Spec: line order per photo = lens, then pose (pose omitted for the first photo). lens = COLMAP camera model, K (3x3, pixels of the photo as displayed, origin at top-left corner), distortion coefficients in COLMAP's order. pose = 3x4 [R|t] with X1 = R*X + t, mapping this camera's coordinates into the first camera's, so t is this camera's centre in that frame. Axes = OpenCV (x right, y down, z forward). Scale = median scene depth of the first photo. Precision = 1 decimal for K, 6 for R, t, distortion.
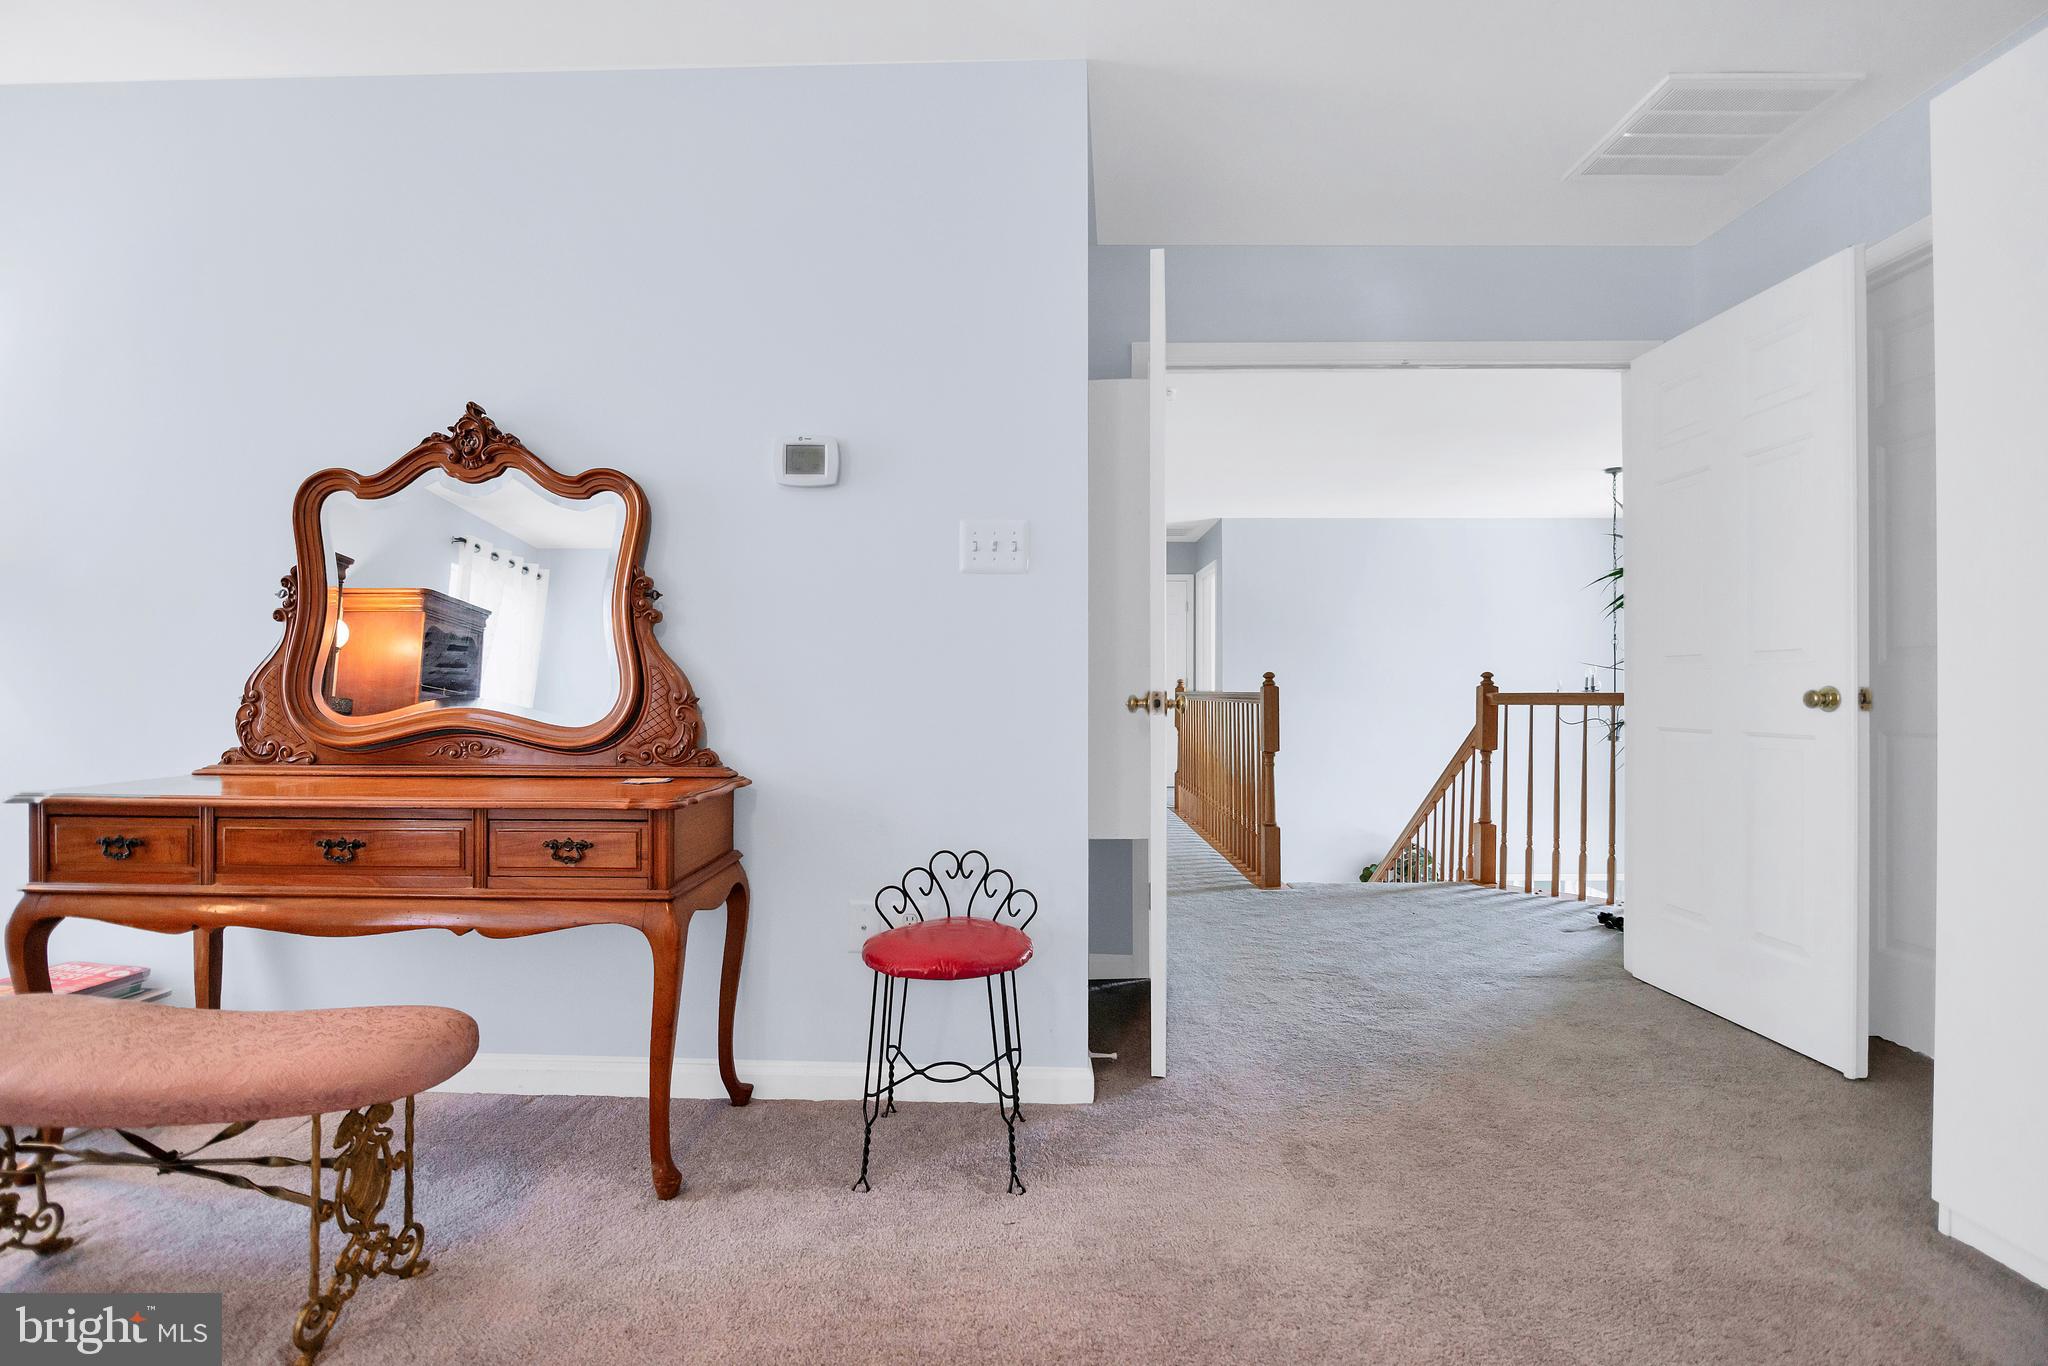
lens RADIAL K [[2961.5, 0, 1024.0], [0, 2961.5, 683.0], [0, 0, 1]] dist [0.025258, -1.193321]
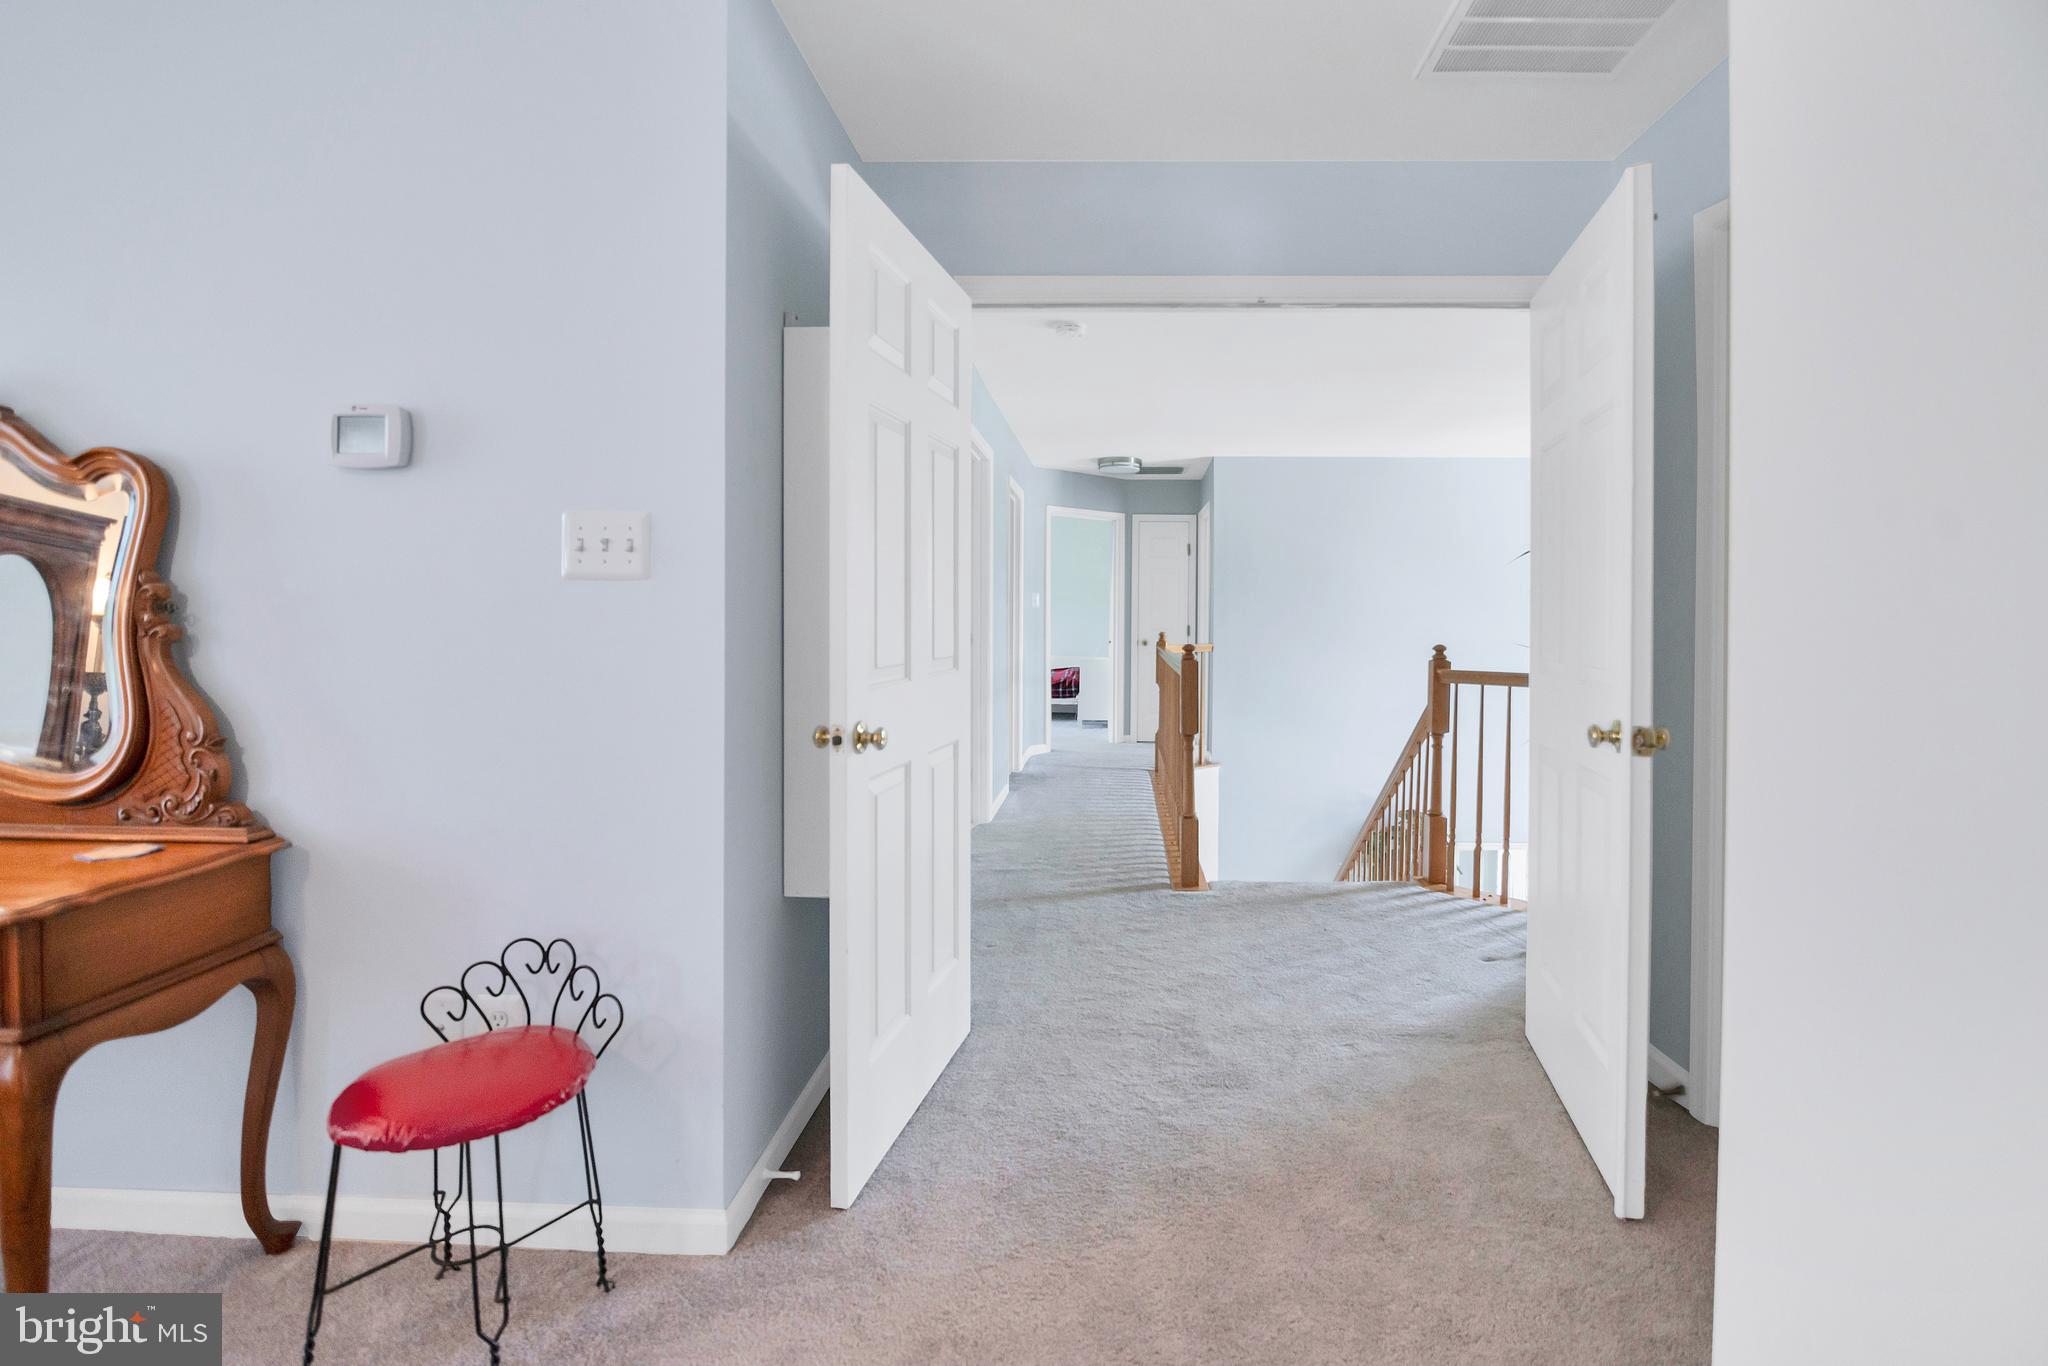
lens RADIAL K [[2961.5, 0, 1024.0], [0, 2961.5, 683.0], [0, 0, 1]] dist [0.025258, -1.193321]
pose [[0.999293, 0.006792, -0.036973, 0.112188], [-0.005768, 0.999599, 0.027726, -0.027718], [0.037146, -0.027493, 0.998932, 0.192011]]
